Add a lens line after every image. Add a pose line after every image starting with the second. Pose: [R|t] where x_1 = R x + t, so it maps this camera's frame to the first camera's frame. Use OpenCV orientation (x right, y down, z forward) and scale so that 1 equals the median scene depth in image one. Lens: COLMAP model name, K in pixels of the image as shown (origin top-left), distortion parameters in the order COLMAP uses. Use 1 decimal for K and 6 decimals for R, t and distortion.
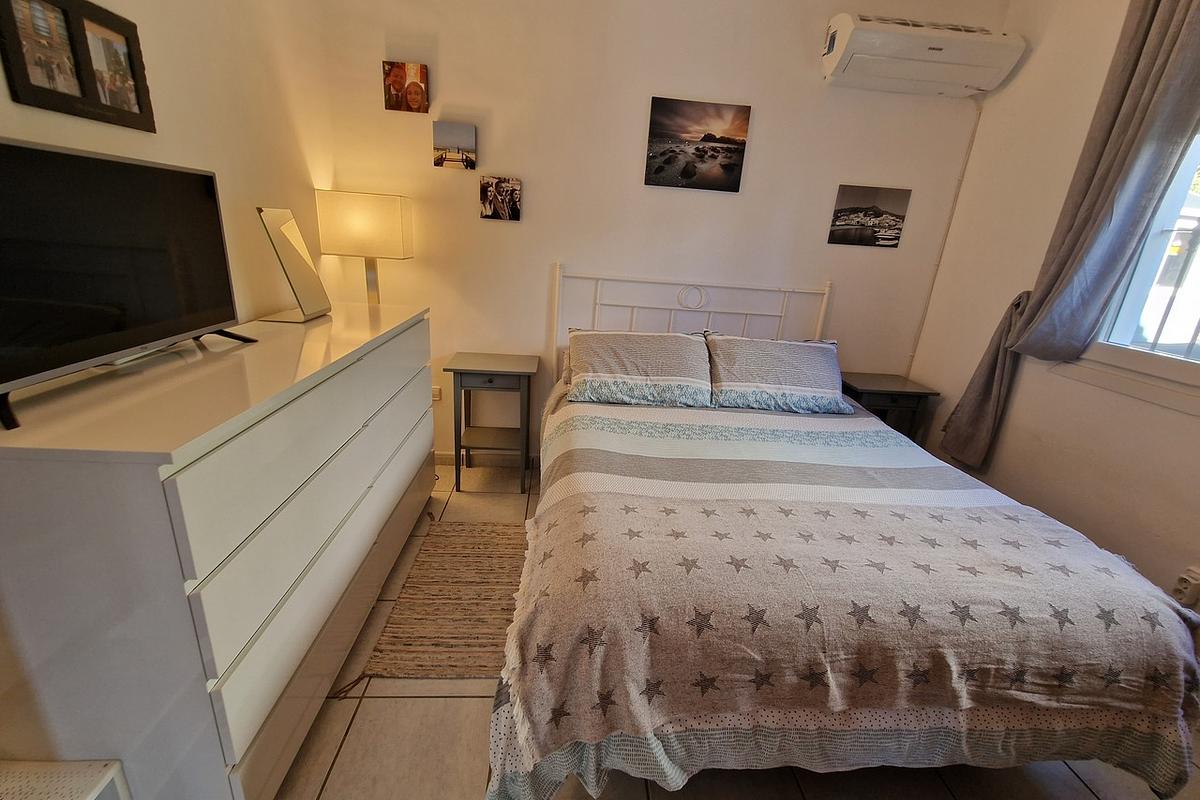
lens RADIAL K [[493.9, 0, 592.0], [0, 493.9, 395.3], [0, 0, 1]] dist [0.004600, -0.002844]
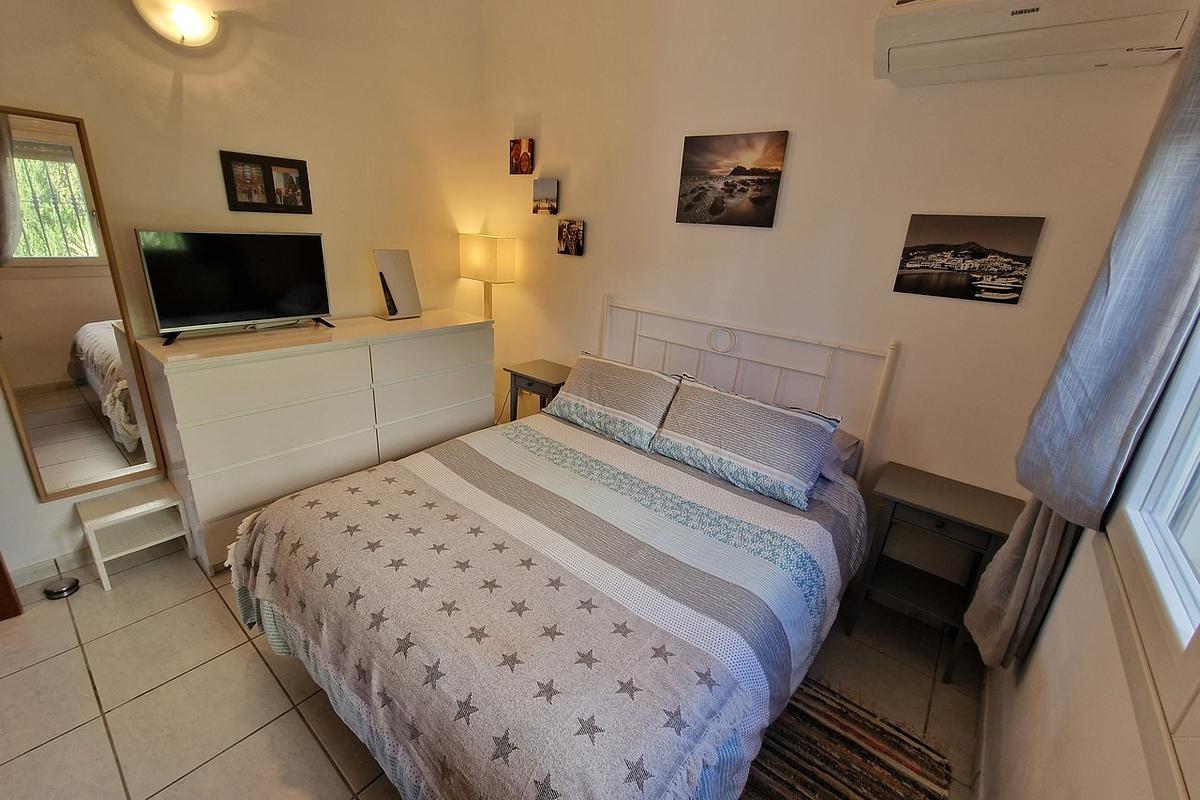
lens RADIAL K [[493.9, 0, 594.8], [0, 493.9, 393.5], [0, 0, 1]] dist [0.004600, -0.002844]
pose [[0.736655, 0.196381, -0.647128, 0.721305], [-0.221282, 0.974228, 0.043748, -0.098125], [0.639041, 0.110971, 0.761125, 0.174699]]
